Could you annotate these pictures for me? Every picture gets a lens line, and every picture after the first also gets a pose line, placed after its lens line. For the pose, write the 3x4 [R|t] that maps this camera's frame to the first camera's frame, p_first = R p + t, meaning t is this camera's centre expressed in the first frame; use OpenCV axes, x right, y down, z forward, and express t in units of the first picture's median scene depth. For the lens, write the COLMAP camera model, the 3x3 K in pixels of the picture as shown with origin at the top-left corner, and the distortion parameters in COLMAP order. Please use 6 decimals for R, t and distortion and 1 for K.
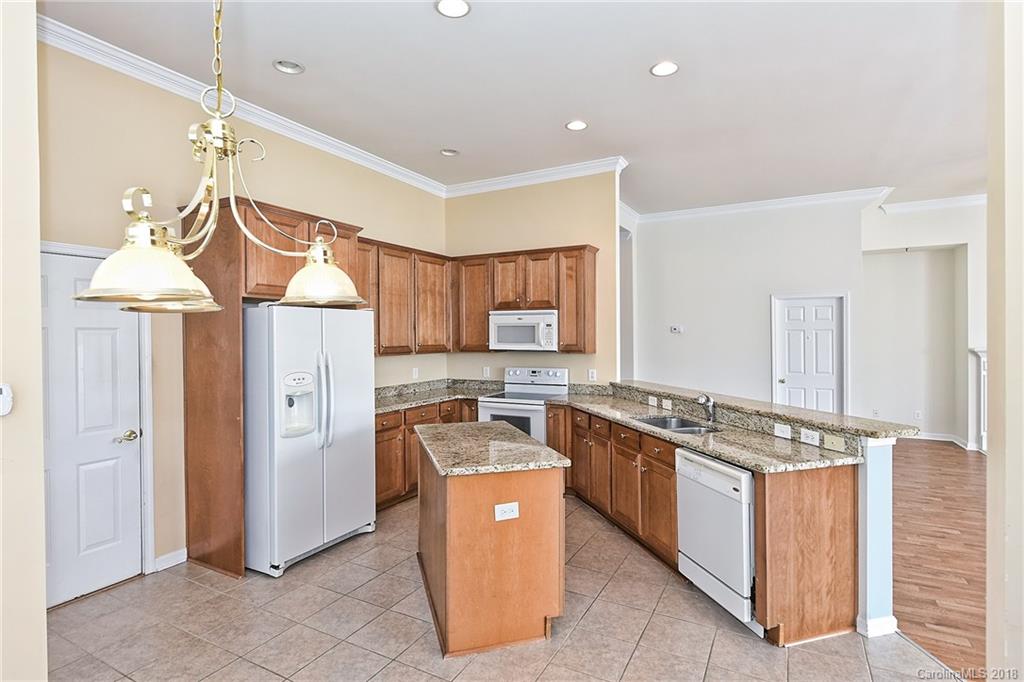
lens RADIAL K [[508.9, 0, 512.0], [0, 508.9, 341.0], [0, 0, 1]] dist [0.002240, 0.000275]
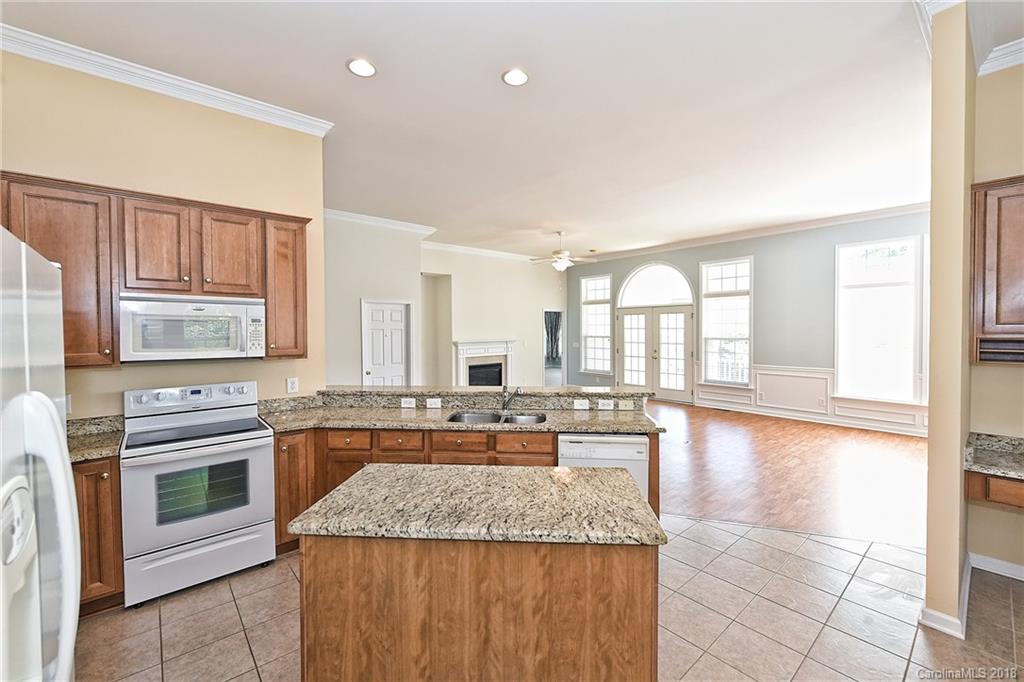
lens RADIAL K [[422.1, 0, 512.0], [0, 422.1, 341.0], [0, 0, 1]] dist [0.000287, 0.000023]
pose [[0.353885, -0.020766, 0.935059, -0.483057], [0.015101, 0.999750, 0.016487, -0.010133], [-0.935167, 0.008286, 0.354110, 0.656259]]
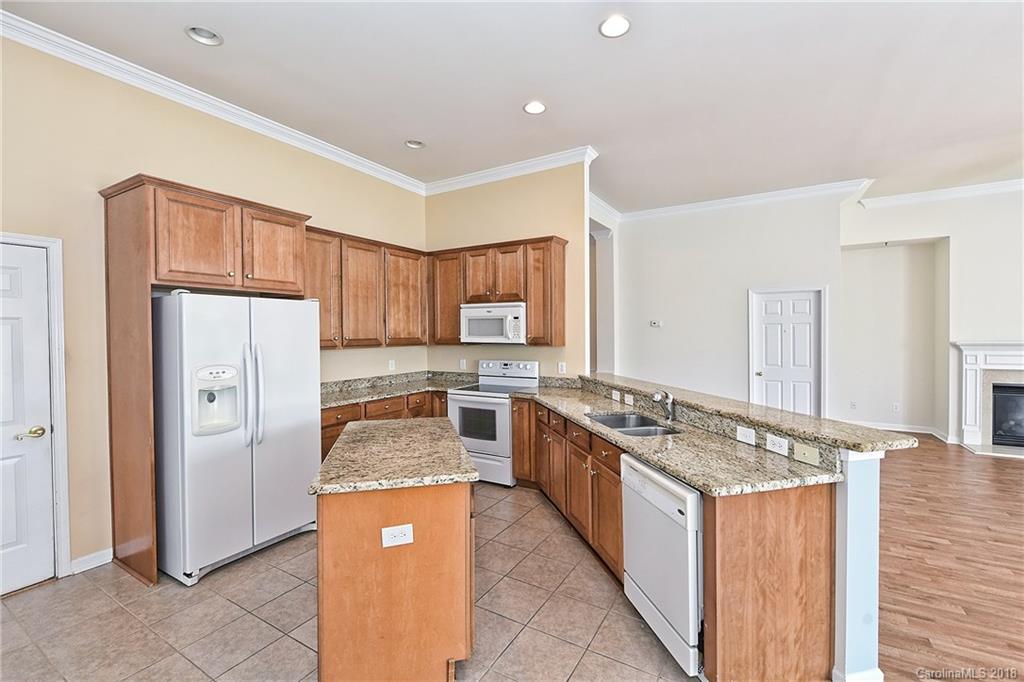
lens RADIAL K [[433.7, 0, 512.0], [0, 433.7, 341.0], [0, 0, 1]] dist [-0.000513, -0.000250]
pose [[0.999020, 0.000299, -0.044250, 0.142637], [0.000134, 0.999952, 0.009767, 0.008425], [0.044251, -0.009763, 0.998973, 0.212605]]
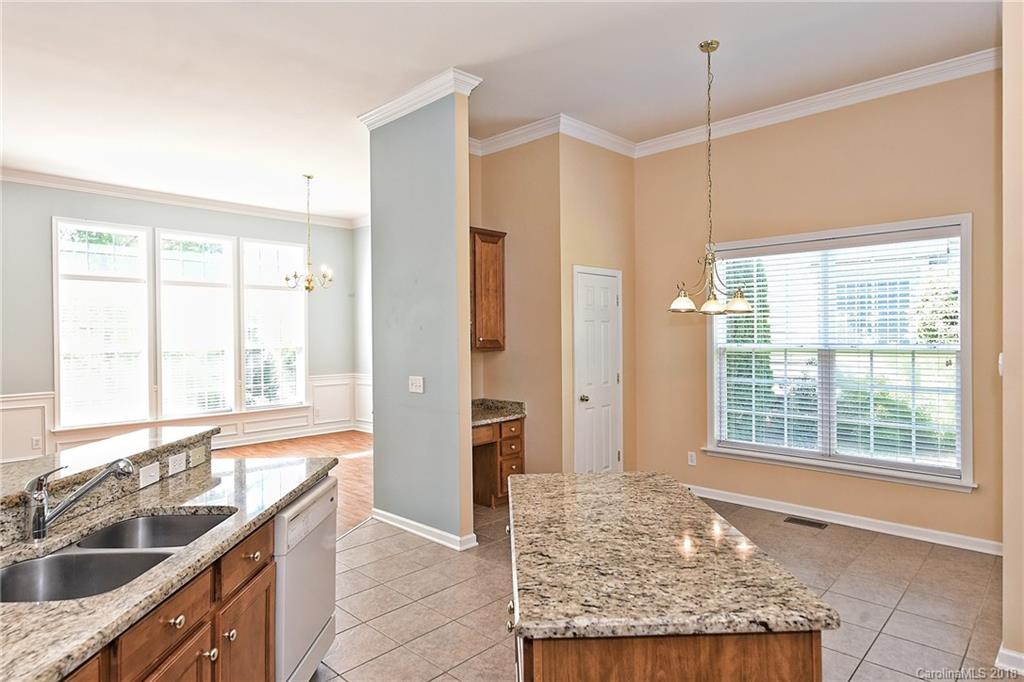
lens RADIAL K [[592.2, 0, 512.0], [0, 592.2, 341.0], [0, 0, 1]] dist [0.001428, 0.000389]
pose [[-0.966931, 0.014015, 0.254654, -0.097888], [0.019942, 0.999587, 0.020705, -0.001369], [-0.254258, 0.025098, -0.966811, 1.366235]]
